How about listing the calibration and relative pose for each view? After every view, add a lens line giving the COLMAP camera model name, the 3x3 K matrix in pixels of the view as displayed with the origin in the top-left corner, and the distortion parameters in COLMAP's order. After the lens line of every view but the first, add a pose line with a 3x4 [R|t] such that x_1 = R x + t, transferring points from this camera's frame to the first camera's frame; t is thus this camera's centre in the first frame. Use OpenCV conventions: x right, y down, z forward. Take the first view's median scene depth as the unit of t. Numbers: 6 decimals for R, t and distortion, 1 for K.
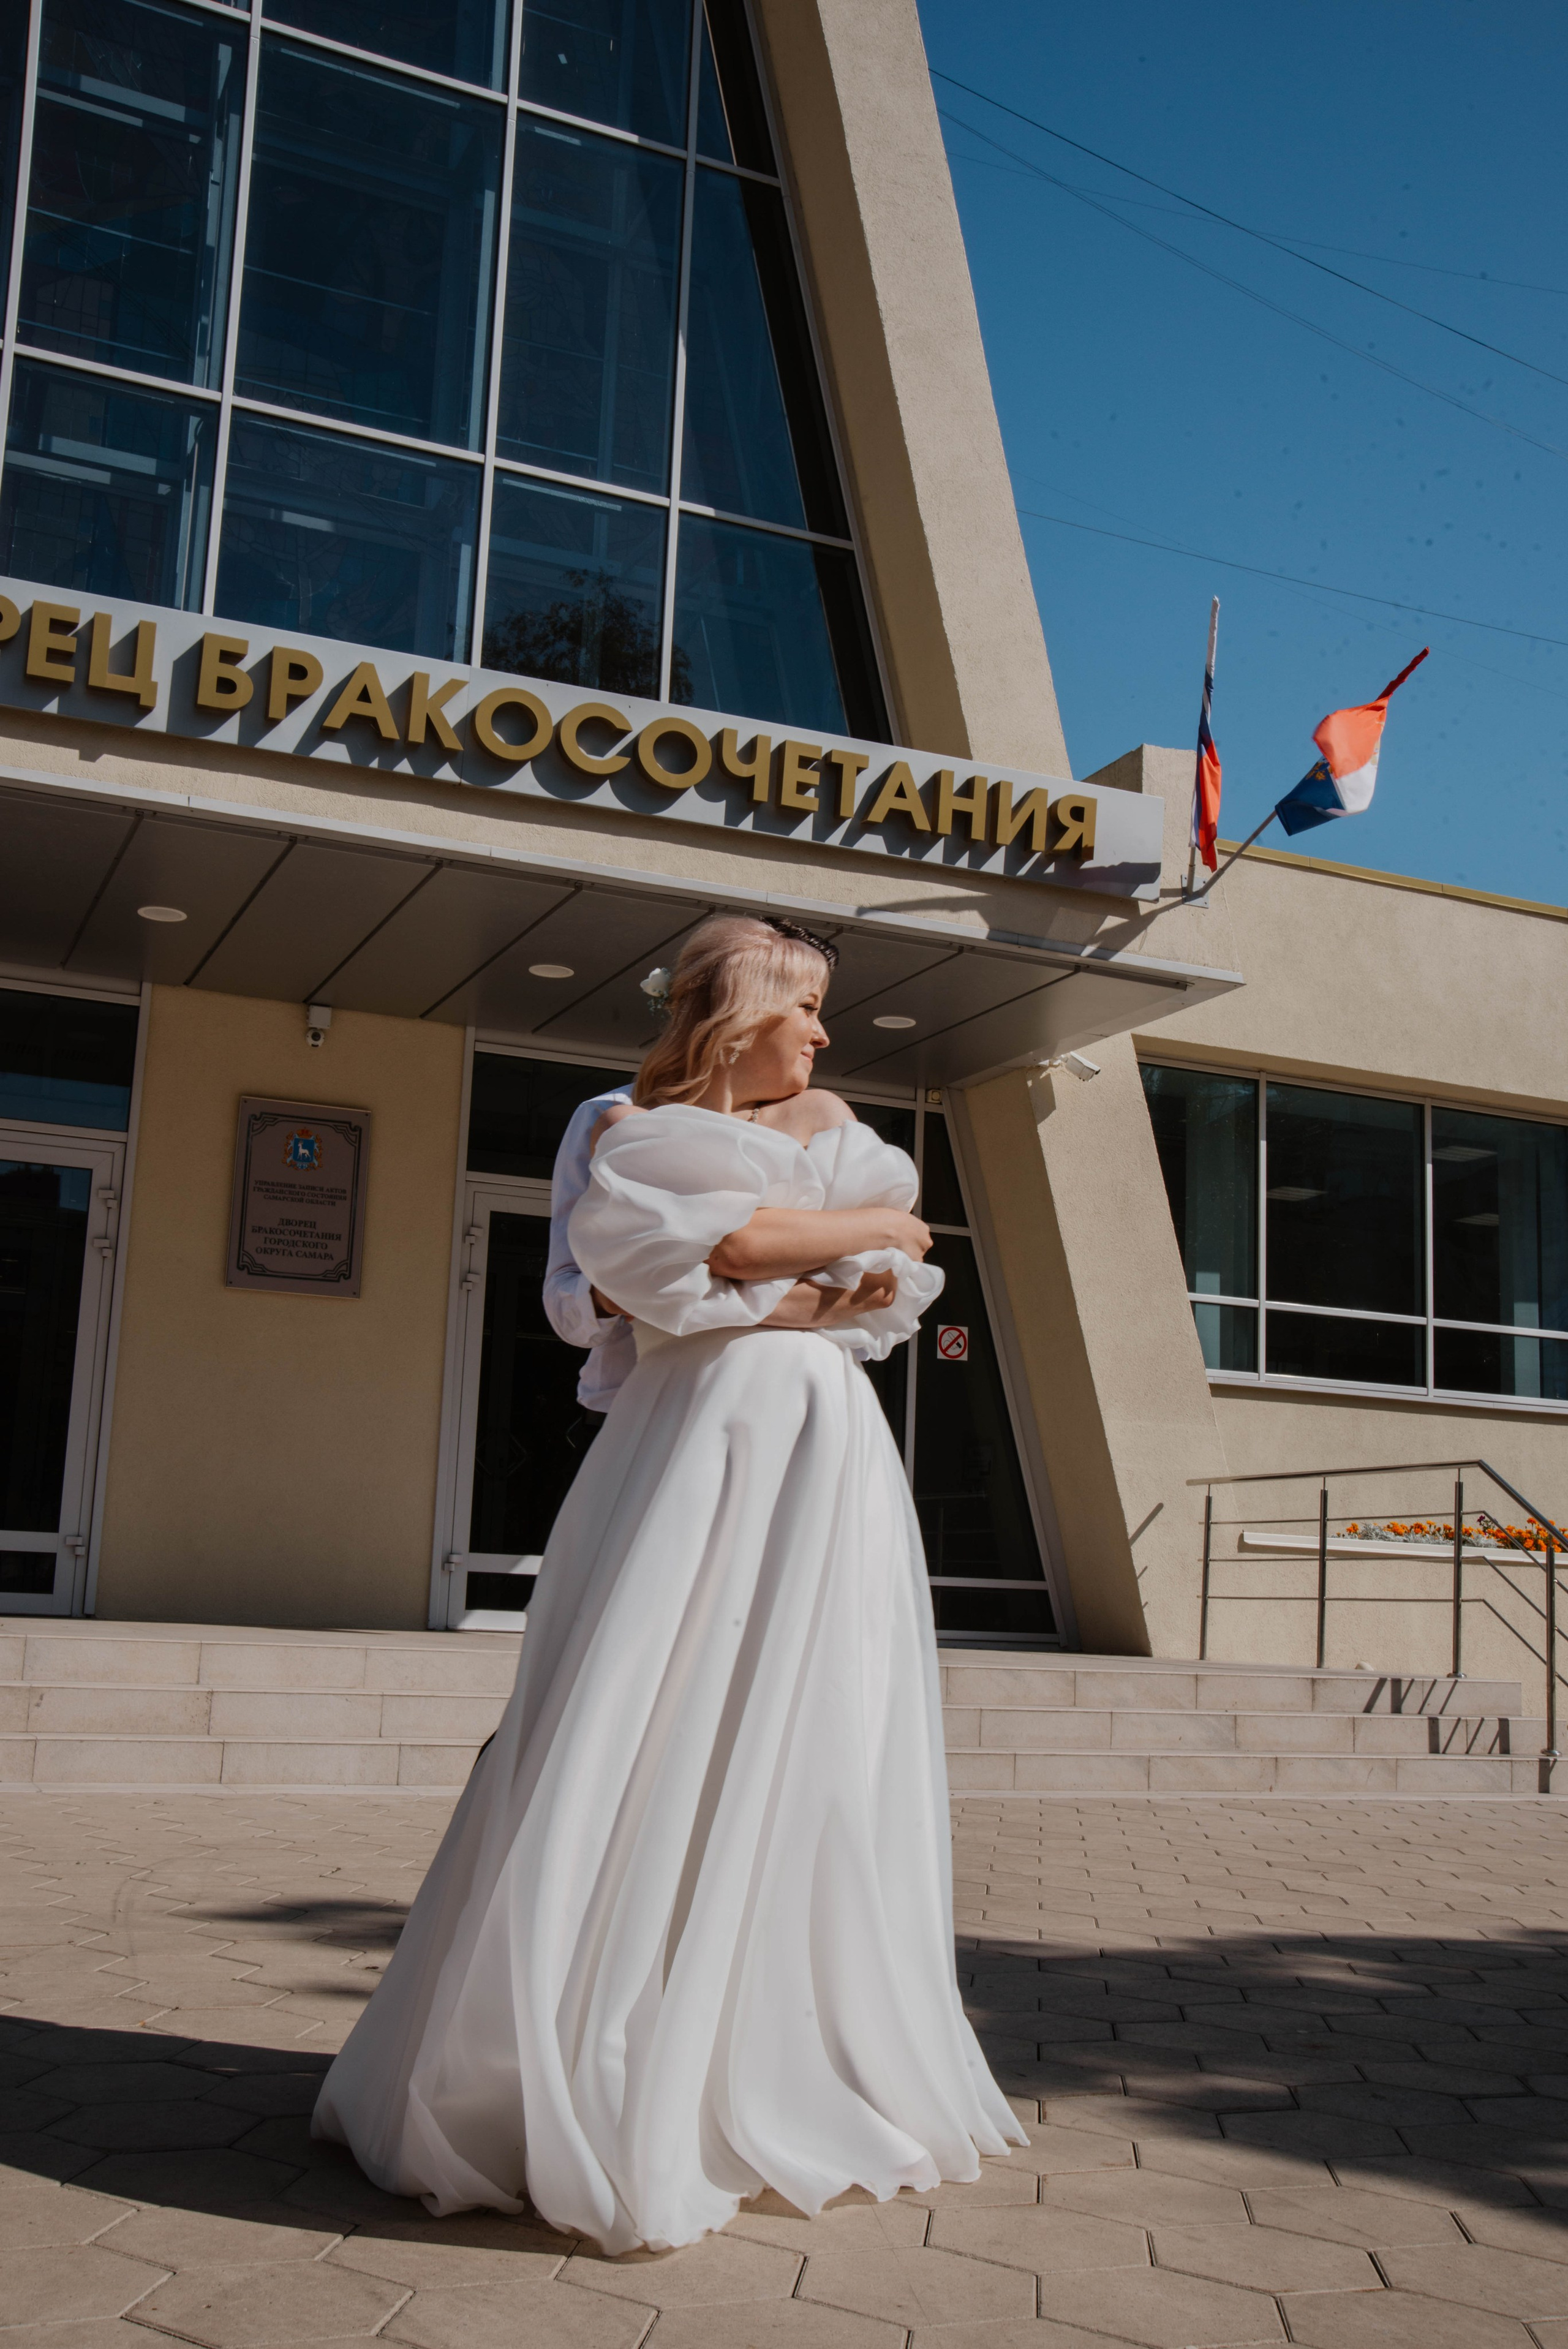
lens RADIAL K [[2425.7, 0, 784.0], [0, 2425.7, 1174.5], [0, 0, 1]] dist [-0.057561, 0.299220]
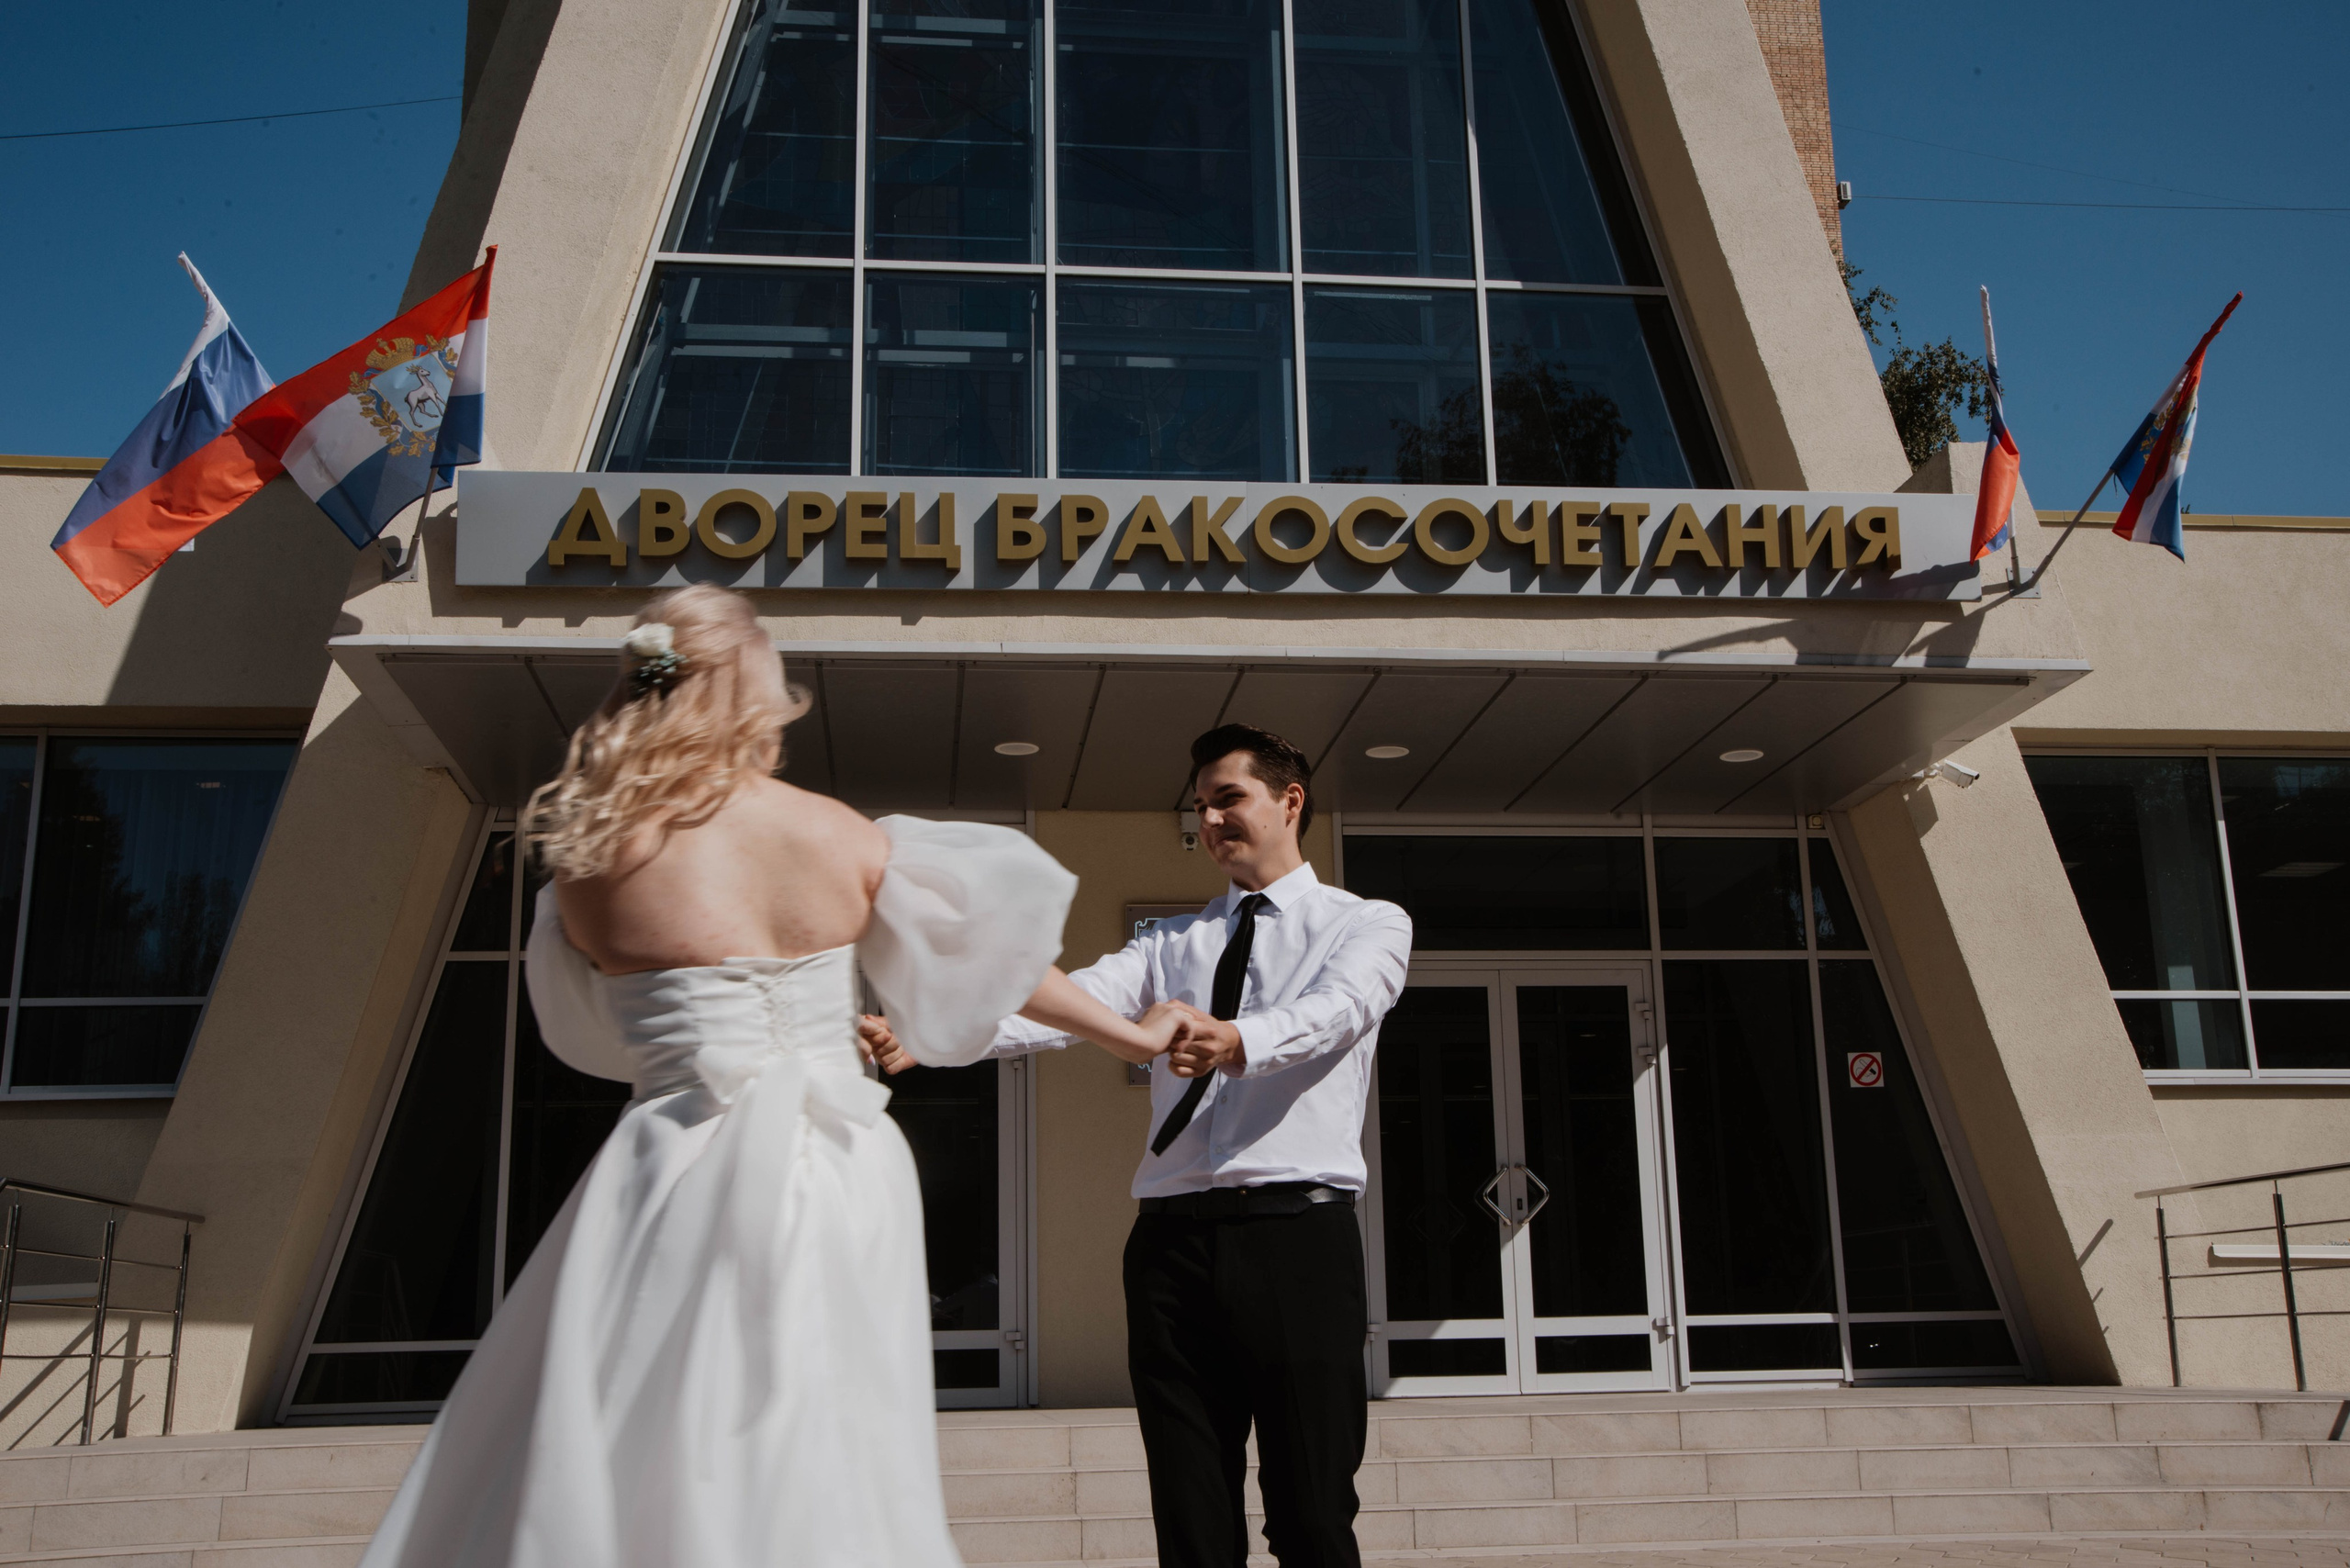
lens RADIAL K [[2405.6, 0, 1175.0], [0, 2405.6, 784.0], [0, 0, 1]] dist [-0.042604, 0.253228]
pose [[0.954064, -0.128434, -0.270677, 0.101084], [0.111062, 0.990699, -0.078616, 0.000634], [0.278257, 0.044943, 0.959455, -0.014264]]
